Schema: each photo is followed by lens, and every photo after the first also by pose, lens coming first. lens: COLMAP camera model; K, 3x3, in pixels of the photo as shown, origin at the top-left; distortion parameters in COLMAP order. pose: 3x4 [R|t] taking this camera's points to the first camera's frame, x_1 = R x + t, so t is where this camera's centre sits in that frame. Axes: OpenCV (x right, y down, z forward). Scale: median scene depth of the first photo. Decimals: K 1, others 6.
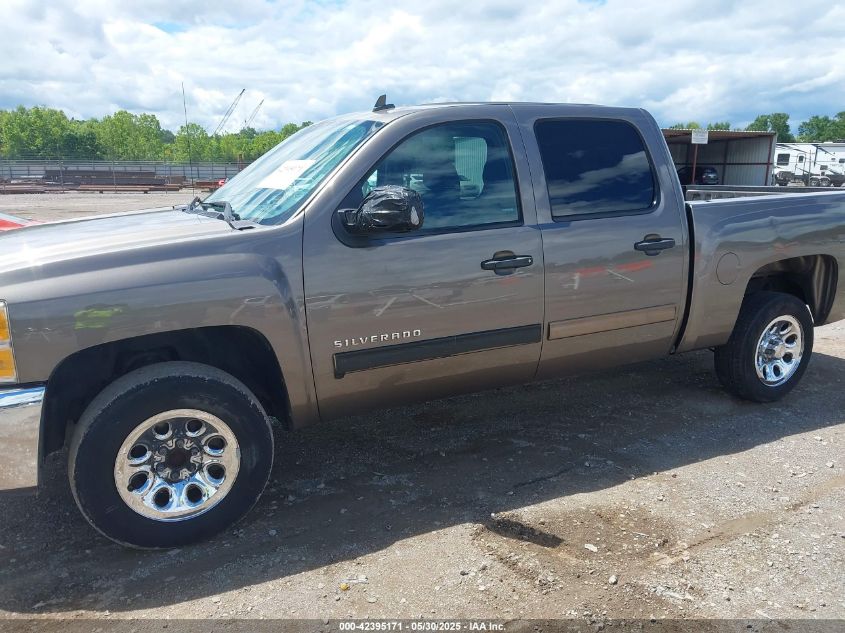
lens RADIAL K [[716.7, 0, 422.5], [0, 716.7, 316.5], [0, 0, 1]] dist [0.073365, 0.001991]
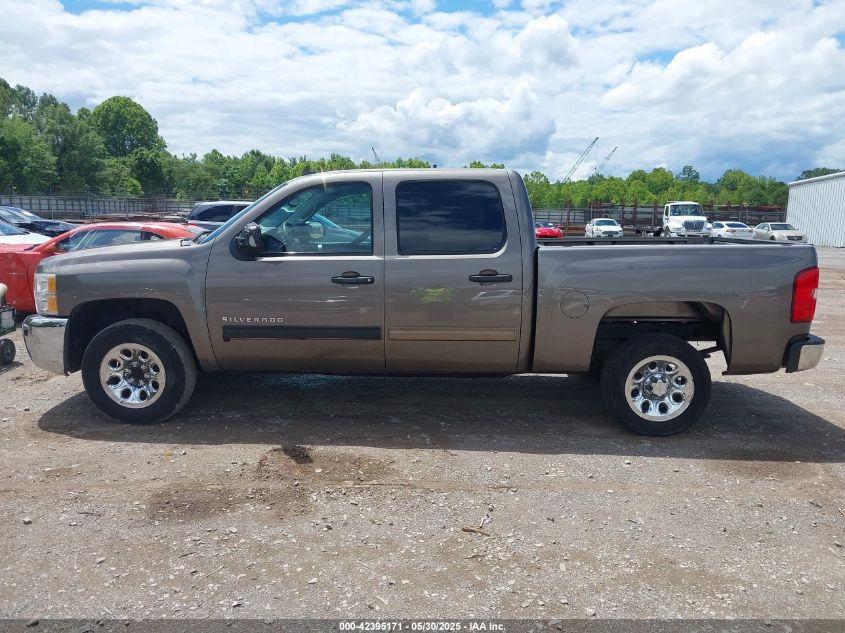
lens RADIAL K [[716.7, 0, 422.5], [0, 716.7, 316.5], [0, 0, 1]] dist [0.073365, 0.001991]
pose [[0.854858, 0.092544, -0.510542, 1.111490], [-0.122941, 0.992073, -0.026024, 0.019773], [0.504086, 0.085013, 0.859459, -0.170670]]
